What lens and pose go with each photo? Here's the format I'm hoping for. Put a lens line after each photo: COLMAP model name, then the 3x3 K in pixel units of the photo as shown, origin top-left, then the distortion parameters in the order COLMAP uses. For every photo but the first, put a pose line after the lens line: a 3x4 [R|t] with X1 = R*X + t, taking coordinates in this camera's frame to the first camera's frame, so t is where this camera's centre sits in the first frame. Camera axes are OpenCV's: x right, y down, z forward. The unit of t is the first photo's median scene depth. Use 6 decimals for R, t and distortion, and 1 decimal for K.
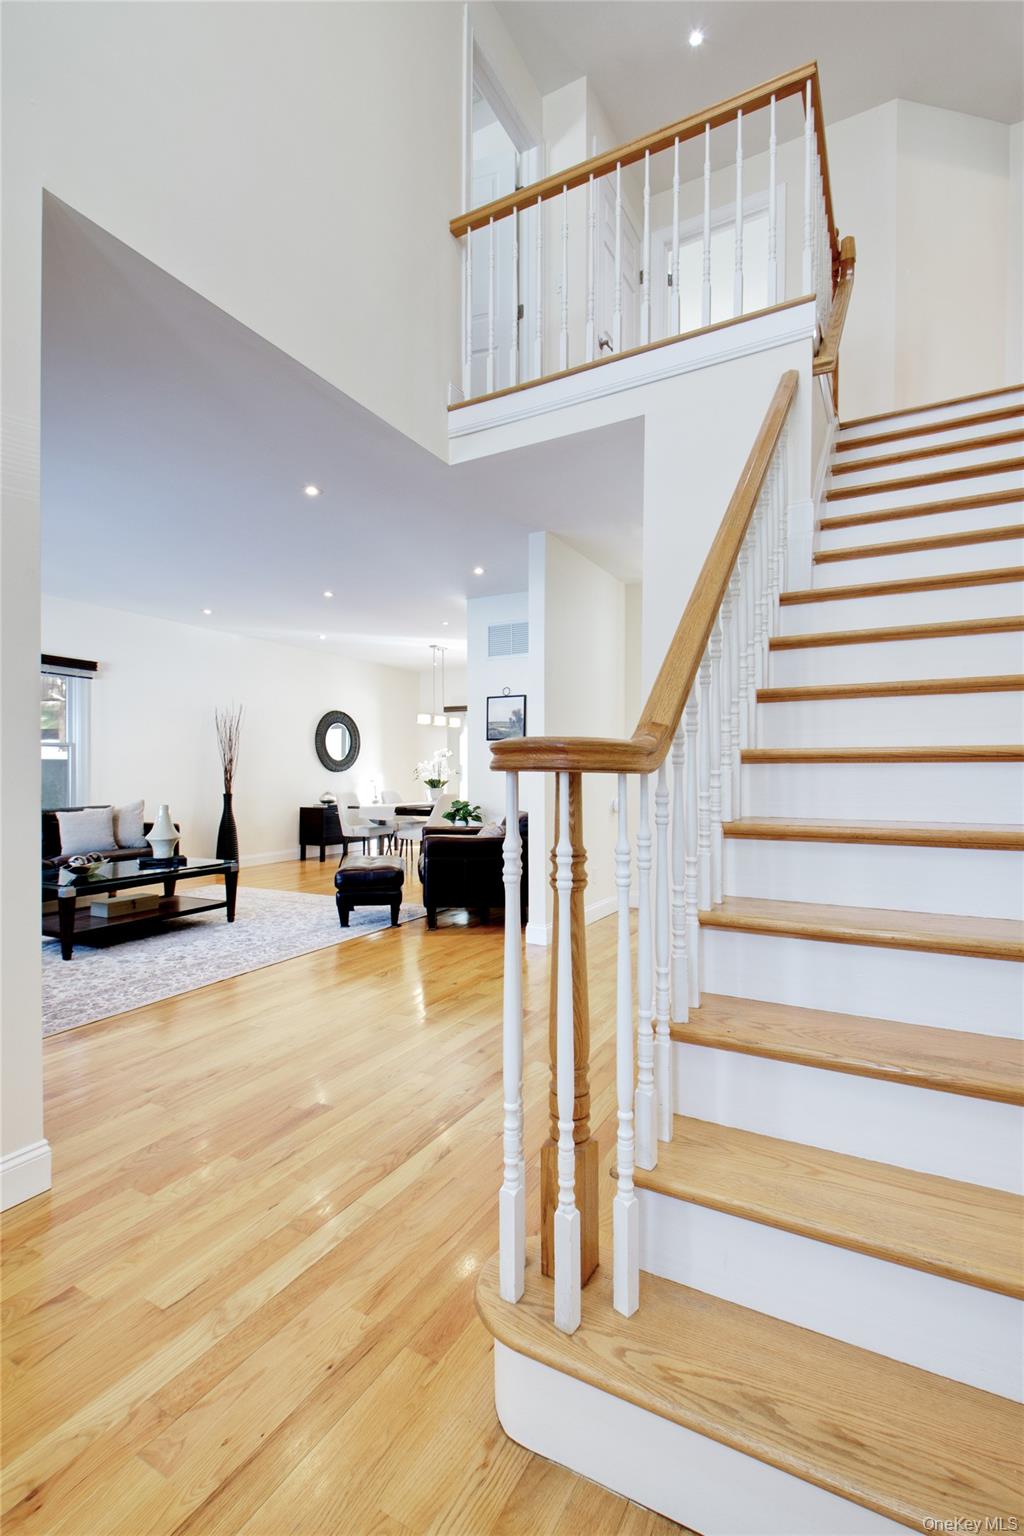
lens RADIAL K [[732.6, 0, 525.2], [0, 732.6, 766.9], [0, 0, 1]] dist [-0.001037, -0.000758]
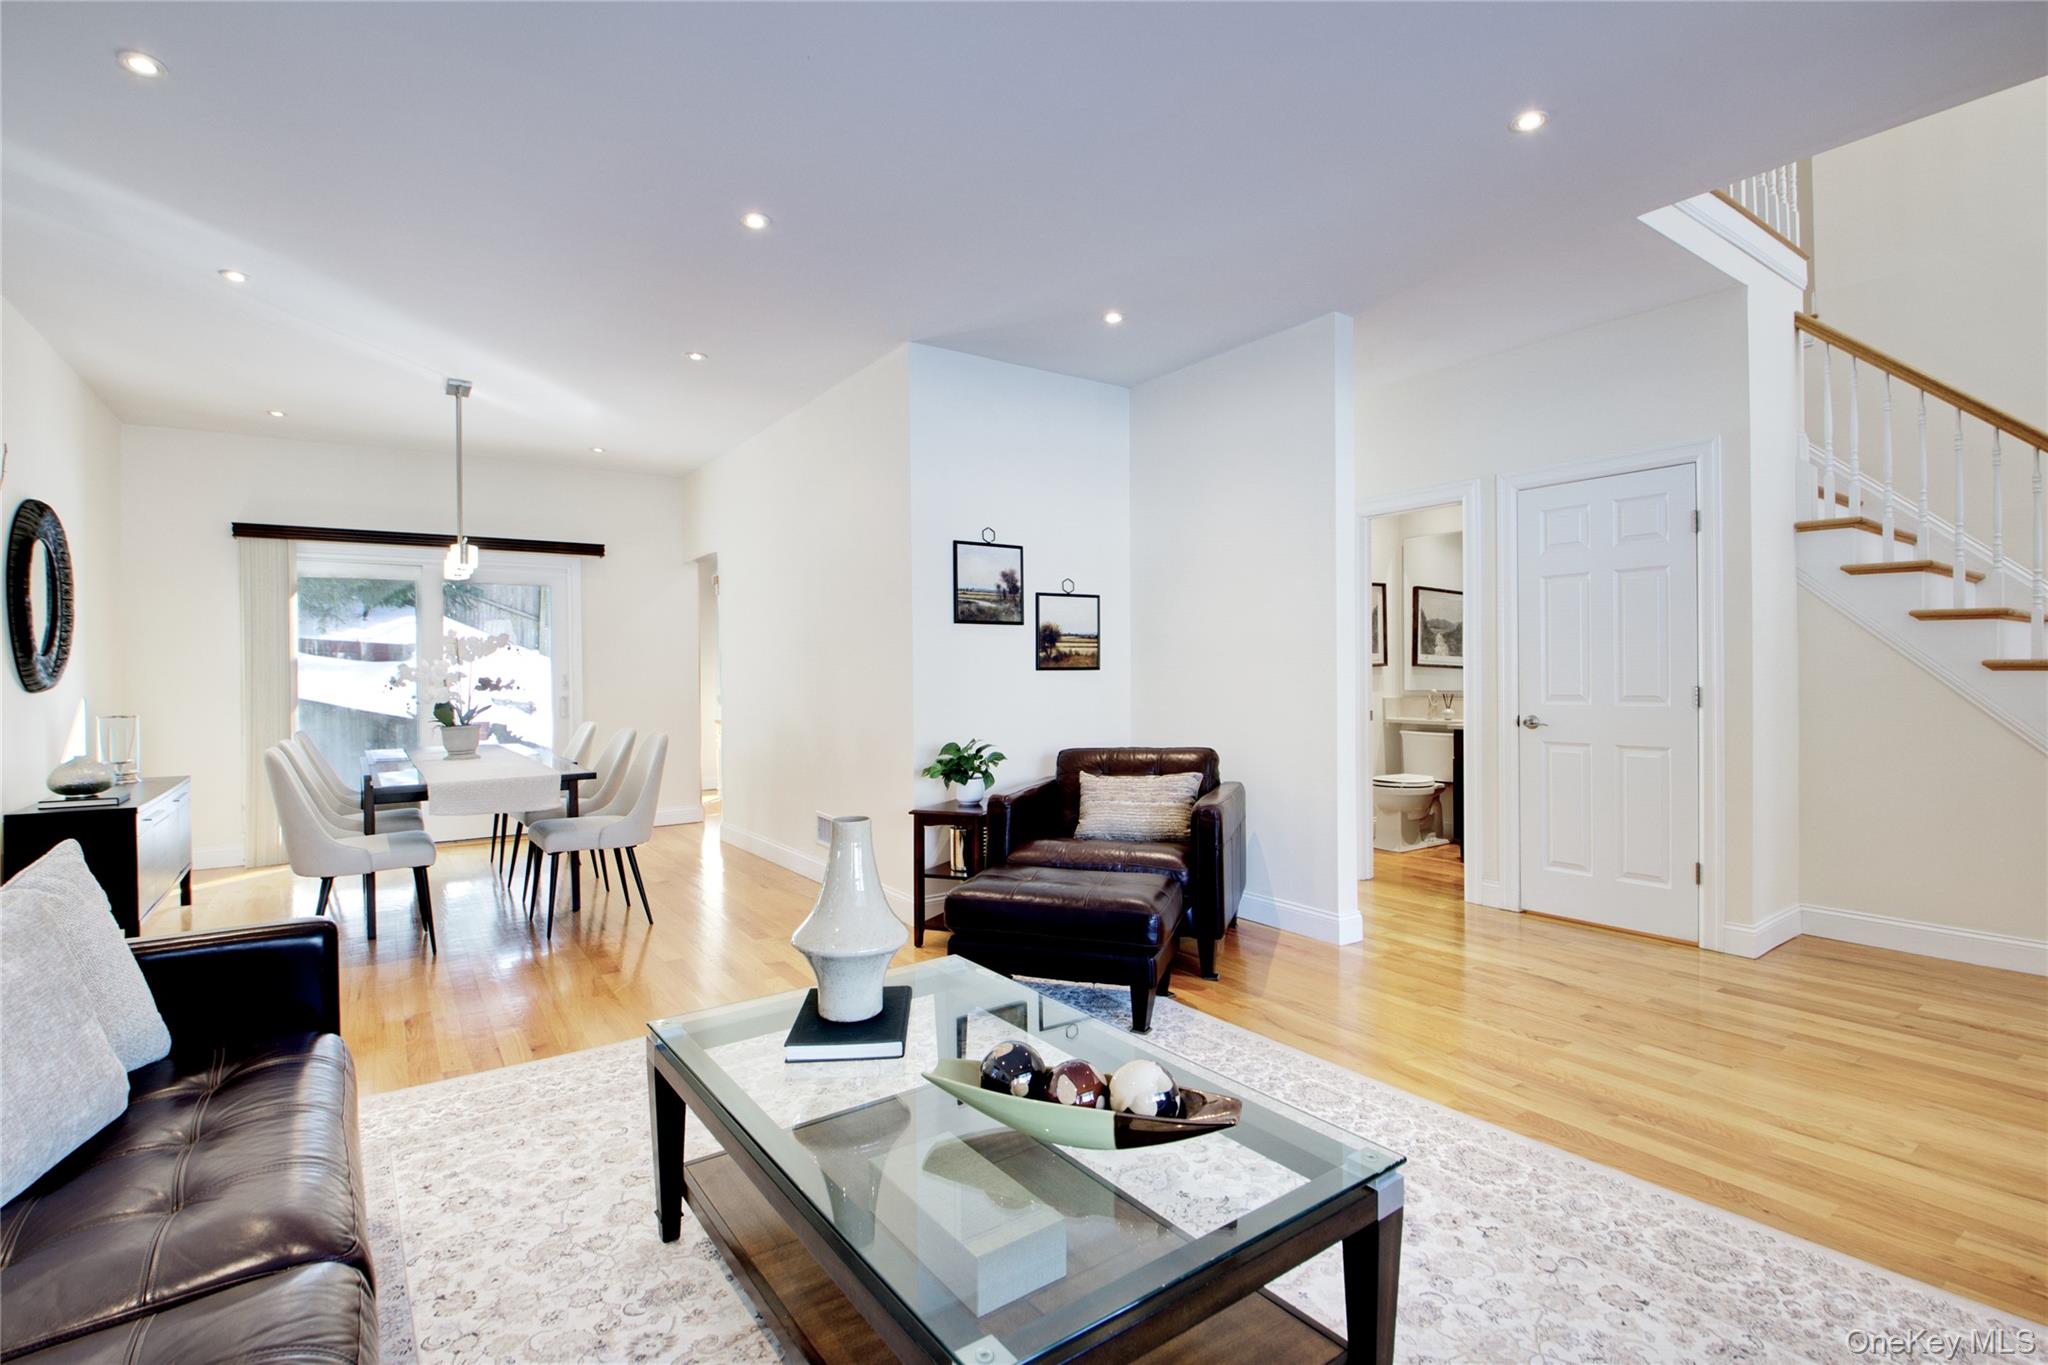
lens RADIAL K [[976.9, 0, 1036.4], [0, 976.9, 681.4], [0, 0, 1]] dist [-0.001037, -0.000758]
pose [[0.424154, -0.018196, 0.905407, -0.670530], [0.016381, 0.999789, 0.012419, -0.003056], [-0.905442, 0.009564, 0.424362, 0.665059]]
